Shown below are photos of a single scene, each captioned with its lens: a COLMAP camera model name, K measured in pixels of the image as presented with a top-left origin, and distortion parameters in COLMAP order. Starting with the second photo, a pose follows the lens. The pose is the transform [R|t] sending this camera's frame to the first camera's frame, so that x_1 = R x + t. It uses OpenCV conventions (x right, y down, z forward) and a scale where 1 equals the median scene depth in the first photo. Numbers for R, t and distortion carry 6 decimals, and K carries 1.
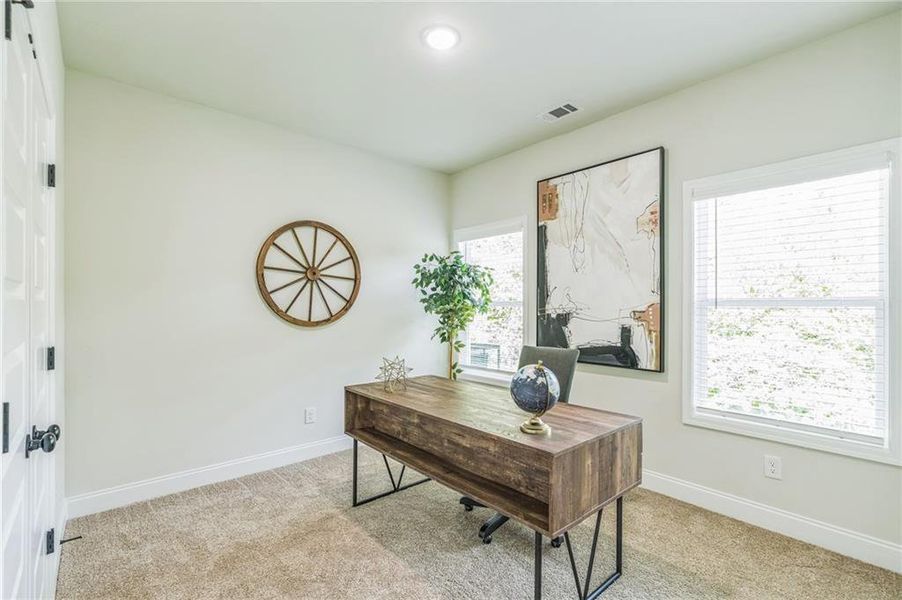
lens RADIAL K [[400.6, 0, 449.7], [0, 400.6, 302.7], [0, 0, 1]] dist [0.000963, 0.000027]
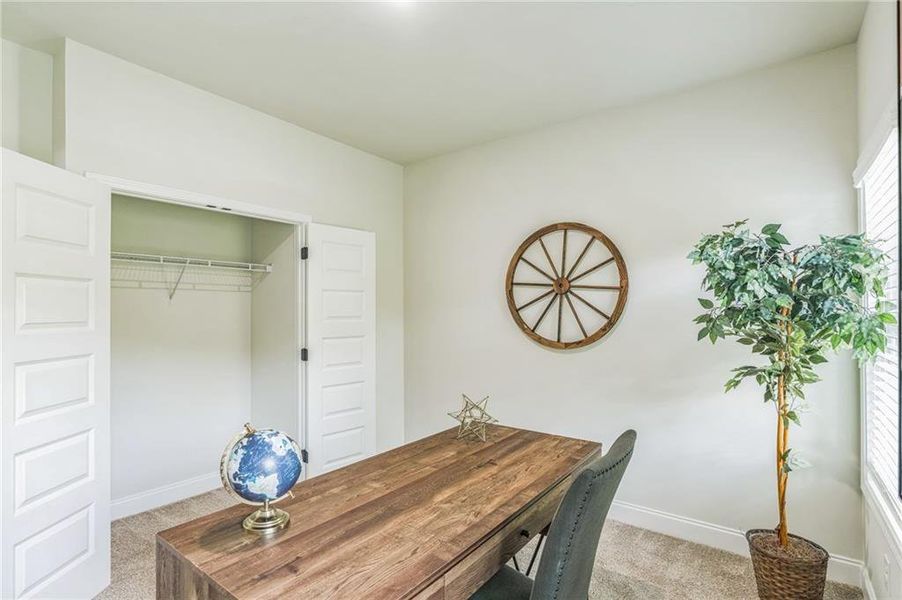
lens RADIAL K [[438.2, 0, 449.7], [0, 438.2, 306.8], [0, 0, 1]] dist [-0.001424, -0.000190]
pose [[0.189608, -0.012145, -0.981785, 0.514717], [0.009492, 0.999899, -0.010536, -0.020549], [0.981814, -0.007321, 0.189704, 0.593122]]
